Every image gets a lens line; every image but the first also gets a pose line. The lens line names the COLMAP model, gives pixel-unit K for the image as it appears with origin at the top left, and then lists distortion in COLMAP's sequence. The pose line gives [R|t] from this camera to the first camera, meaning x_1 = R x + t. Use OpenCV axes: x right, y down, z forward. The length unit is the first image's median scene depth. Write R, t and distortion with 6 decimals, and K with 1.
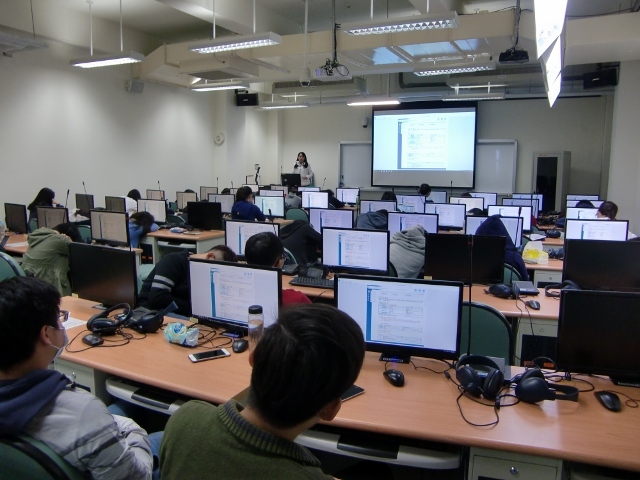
lens RADIAL K [[493.5, 0, 321.8], [0, 493.5, 231.6], [0, 0, 1]] dist [-0.110722, 0.090675]
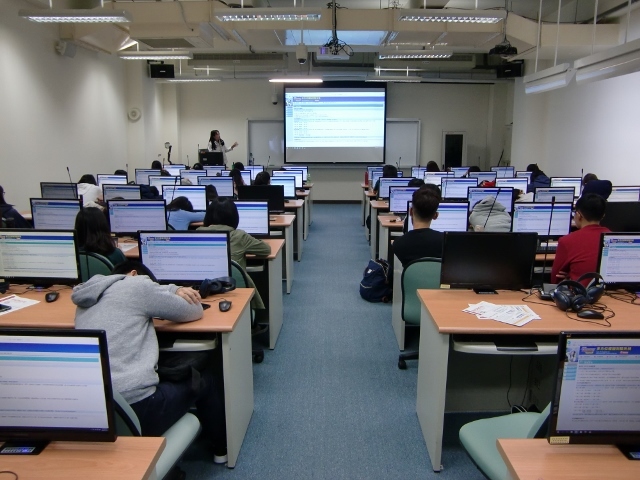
lens RADIAL K [[496.5, 0, 322.2], [0, 496.5, 231.3], [0, 0, 1]] dist [-0.110241, 0.094084]
pose [[0.907862, -0.078056, 0.411940, -0.410246], [0.057724, 0.996431, 0.061590, -0.019240], [-0.415277, -0.032136, 0.909127, 0.073568]]
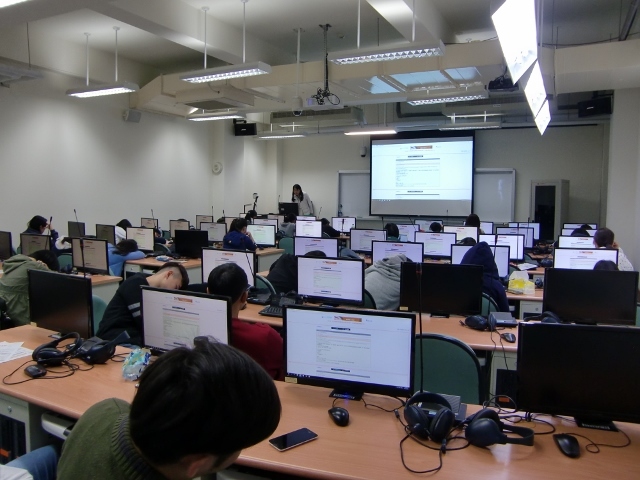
lens RADIAL K [[493.5, 0, 321.8], [0, 493.5, 231.6], [0, 0, 1]] dist [-0.110722, 0.090675]
pose [[0.999878, 0.002494, -0.015397, 0.031012], [-0.003419, 0.998173, -0.060317, 0.000875], [0.015218, 0.060362, 0.998061, 0.012108]]
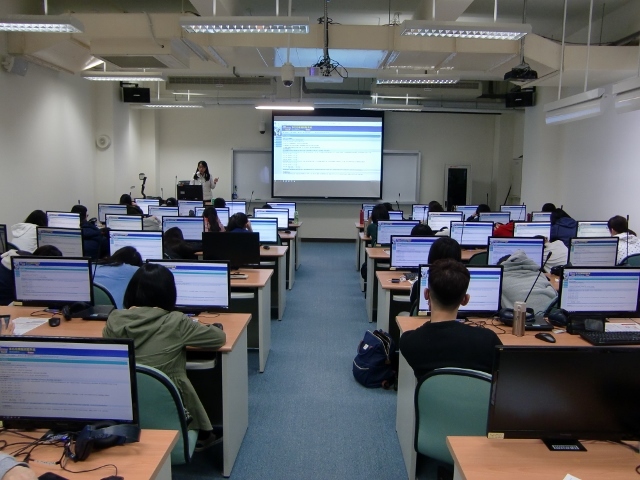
lens RADIAL K [[496.5, 0, 322.2], [0, 496.5, 231.3], [0, 0, 1]] dist [-0.110241, 0.094084]
pose [[0.903409, -0.043309, 0.426587, -0.338109], [0.046597, 0.998910, 0.002731, -0.044393], [-0.426240, 0.017410, 0.904442, 0.201777]]
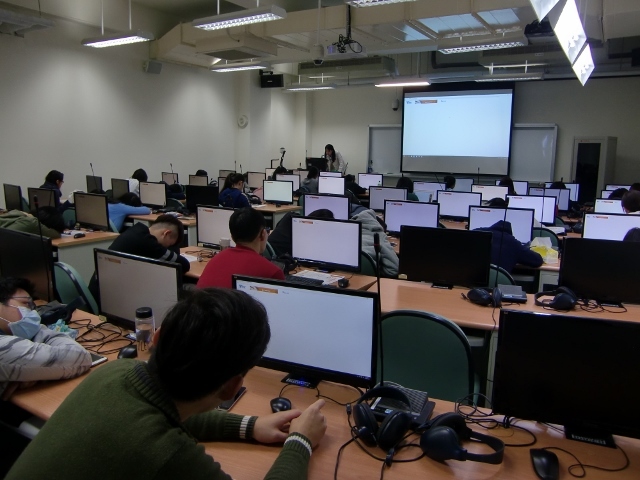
lens RADIAL K [[493.5, 0, 321.8], [0, 493.5, 231.6], [0, 0, 1]] dist [-0.110722, 0.090675]
pose [[0.995115, 0.025683, -0.095328, 0.068342], [-0.022838, 0.999264, 0.030812, -0.004205], [0.096049, -0.028484, 0.994969, 0.052240]]
